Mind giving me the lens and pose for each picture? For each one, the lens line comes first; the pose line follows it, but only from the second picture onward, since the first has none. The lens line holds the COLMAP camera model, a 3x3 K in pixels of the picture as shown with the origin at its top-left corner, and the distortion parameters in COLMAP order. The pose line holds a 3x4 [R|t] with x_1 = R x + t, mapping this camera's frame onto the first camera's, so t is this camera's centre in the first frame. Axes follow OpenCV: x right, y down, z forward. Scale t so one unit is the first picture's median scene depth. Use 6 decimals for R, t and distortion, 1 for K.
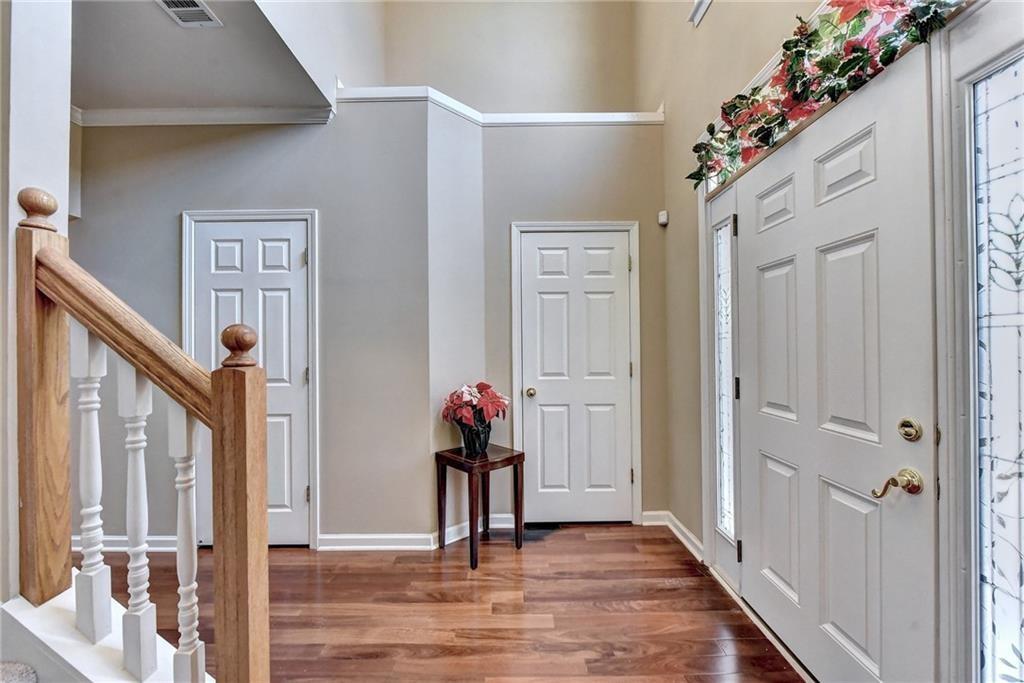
lens RADIAL K [[411.7, 0, 512.0], [0, 411.7, 341.5], [0, 0, 1]] dist [0.000069, -0.000018]
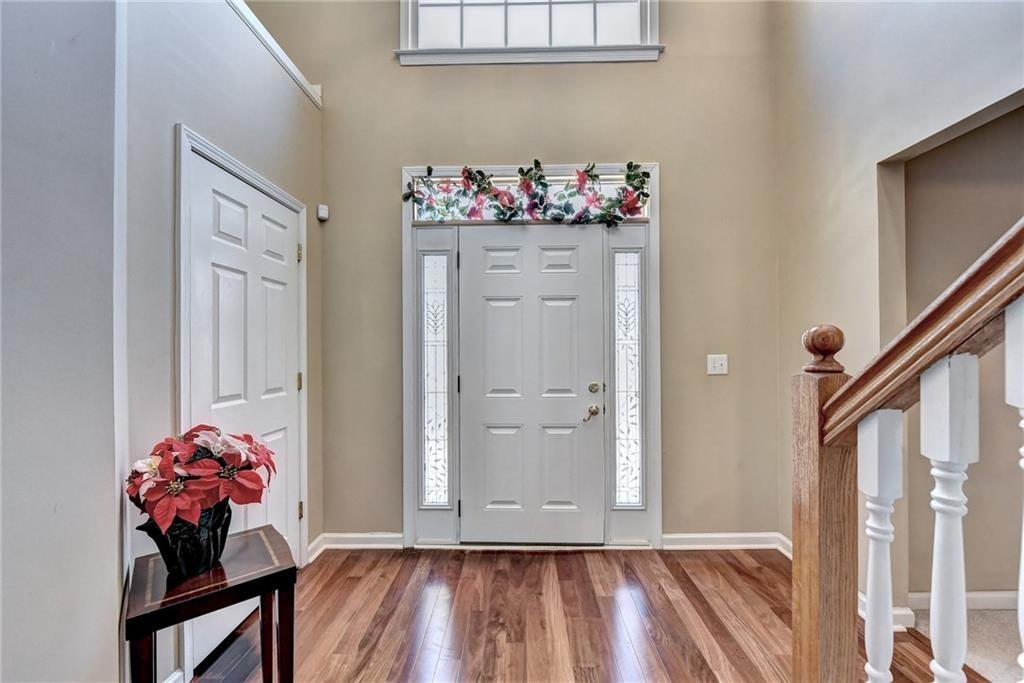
lens RADIAL K [[411.7, 0, 512.0], [0, 411.7, 341.5], [0, 0, 1]] dist [0.000069, -0.000018]
pose [[0.017025, 0.026162, 0.999513, -0.585736], [-0.003998, 0.999651, -0.026098, 0.009216], [-0.999847, -0.003552, 0.017124, 0.618992]]
